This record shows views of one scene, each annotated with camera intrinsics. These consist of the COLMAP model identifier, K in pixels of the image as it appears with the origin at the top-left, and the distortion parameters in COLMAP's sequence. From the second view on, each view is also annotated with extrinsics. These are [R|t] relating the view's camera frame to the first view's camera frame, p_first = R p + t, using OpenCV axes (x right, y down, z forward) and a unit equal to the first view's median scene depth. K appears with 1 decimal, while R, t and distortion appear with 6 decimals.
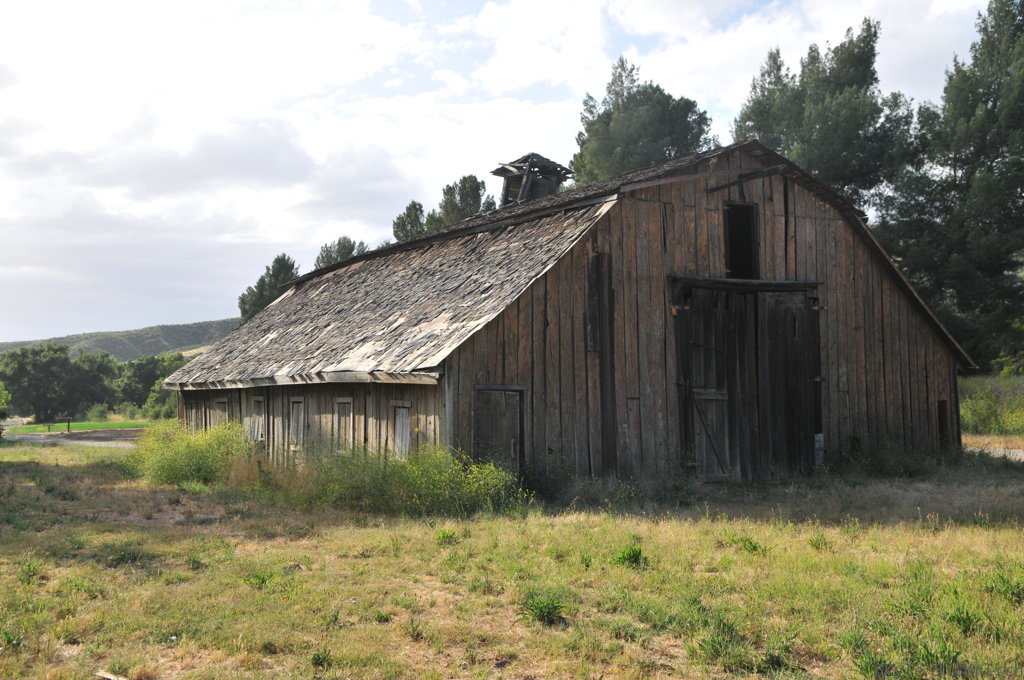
lens RADIAL K [[1039.0, 0, 511.8], [0, 1039.0, 337.9], [0, 0, 1]] dist [0.009054, 0.014712]
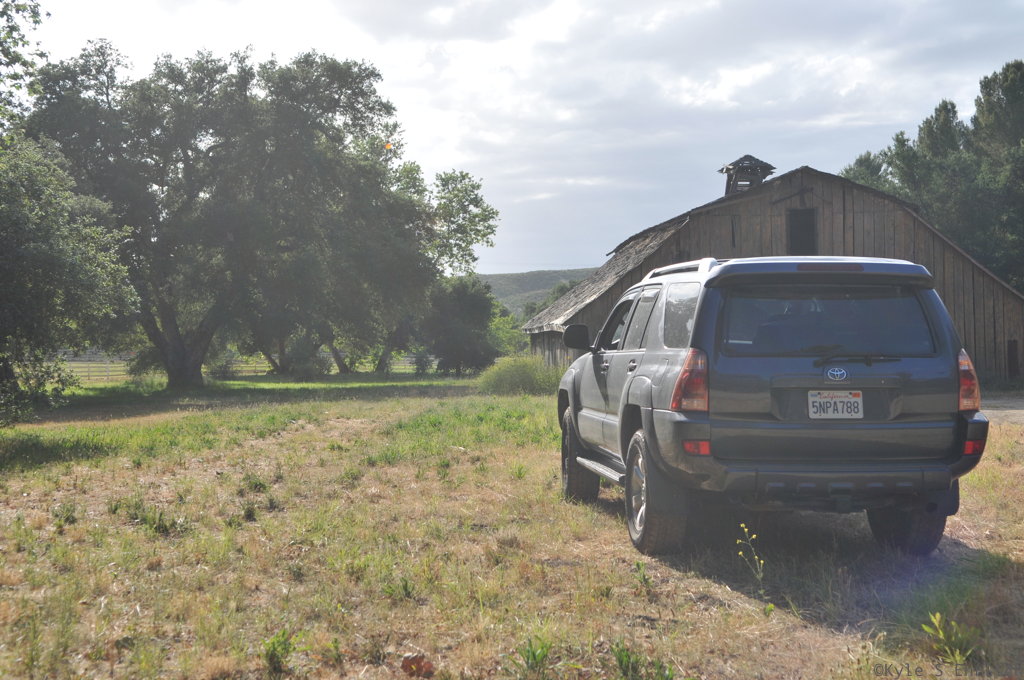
lens RADIAL K [[1466.5, 0, 512.0], [0, 1466.5, 340.0], [0, 0, 1]] dist [0.126243, 0.023930]
pose [[0.874760, -0.001597, -0.484553, 0.907274], [0.030541, 0.998188, 0.051847, -0.065694], [0.483592, -0.060152, 0.873224, -1.087068]]
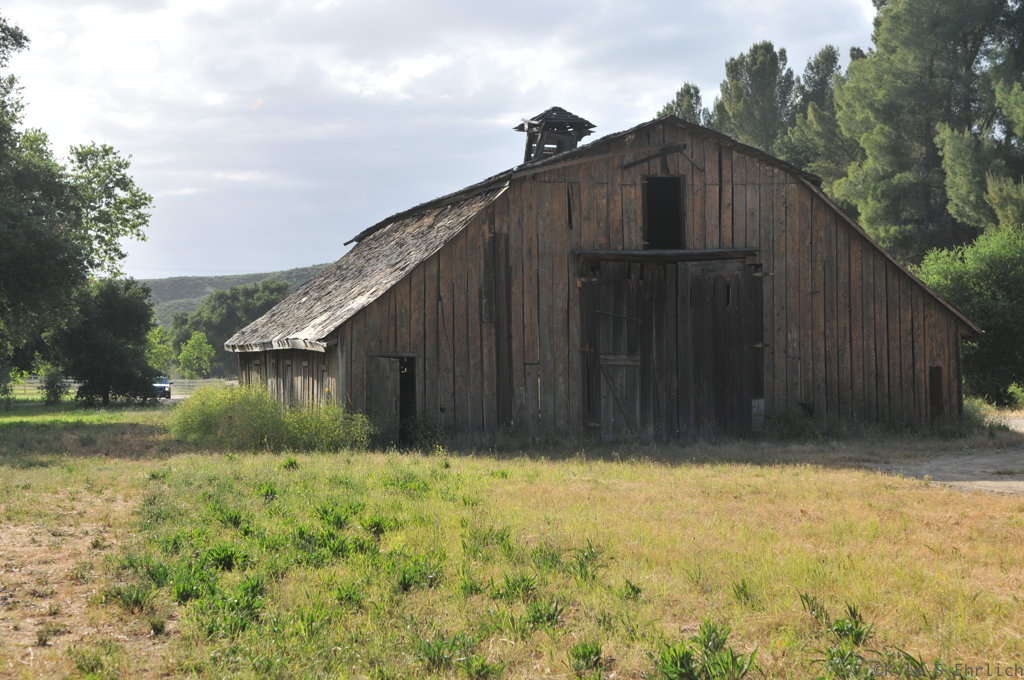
lens RADIAL K [[1607.9, 0, 512.0], [0, 1607.9, 340.0], [0, 0, 1]] dist [0.177716, -0.072325]
pose [[0.960817, 0.000548, -0.277182, 0.536992], [0.012745, 0.998853, 0.046157, -0.043796], [0.276890, -0.047881, 0.959708, -0.610147]]
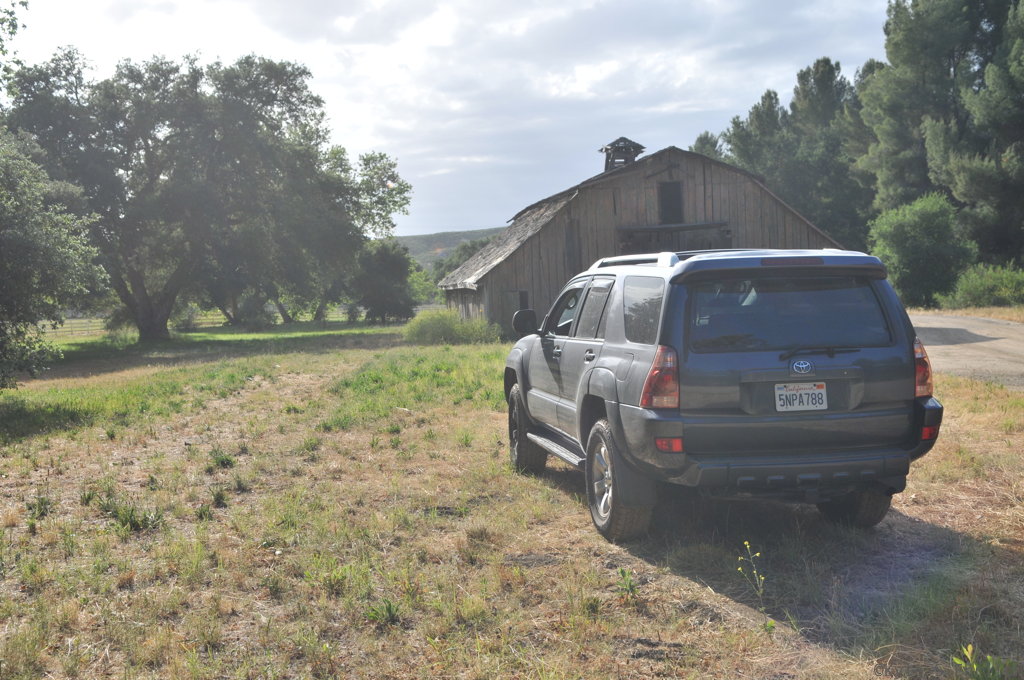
lens RADIAL K [[1183.2, 0, 512.7], [0, 1183.2, 345.4], [0, 0, 1]] dist [0.053796, 0.023755]
pose [[0.908550, -0.004184, -0.417756, 0.852253], [0.052305, 0.993221, 0.103807, -0.077786], [0.414490, -0.116164, 0.902610, -1.021066]]
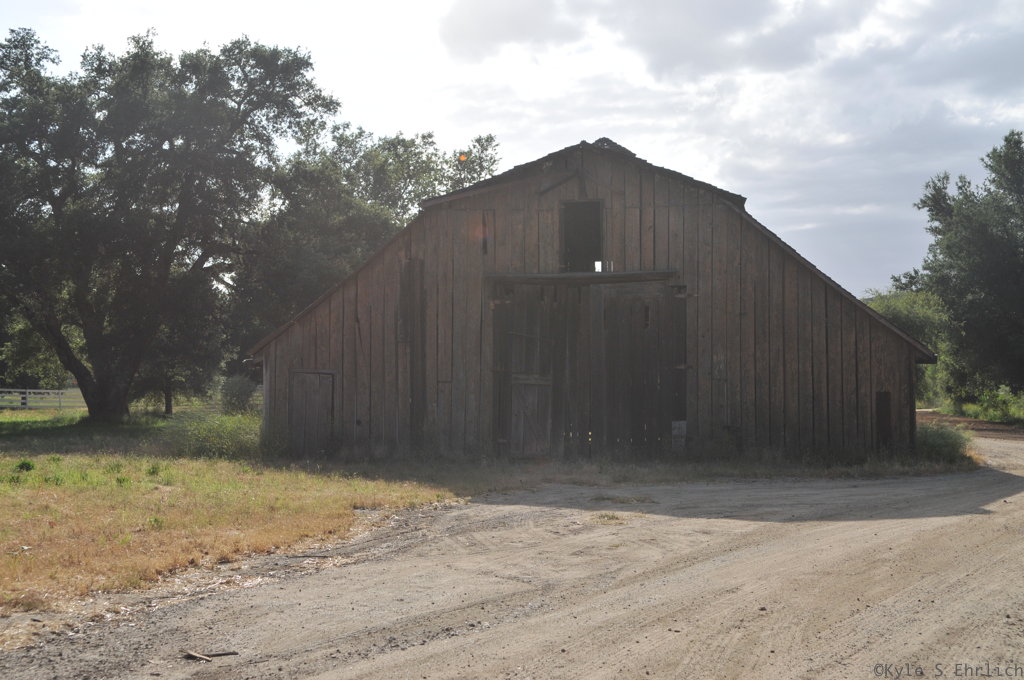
lens RADIAL K [[1467.2, 0, 512.0], [0, 1467.2, 340.0], [0, 0, 1]] dist [0.100105, 0.063205]
pose [[0.767128, 0.000525, -0.641494, 1.164634], [0.020591, 0.999464, 0.025441, -0.027719], [0.641163, -0.032725, 0.766706, -0.208406]]
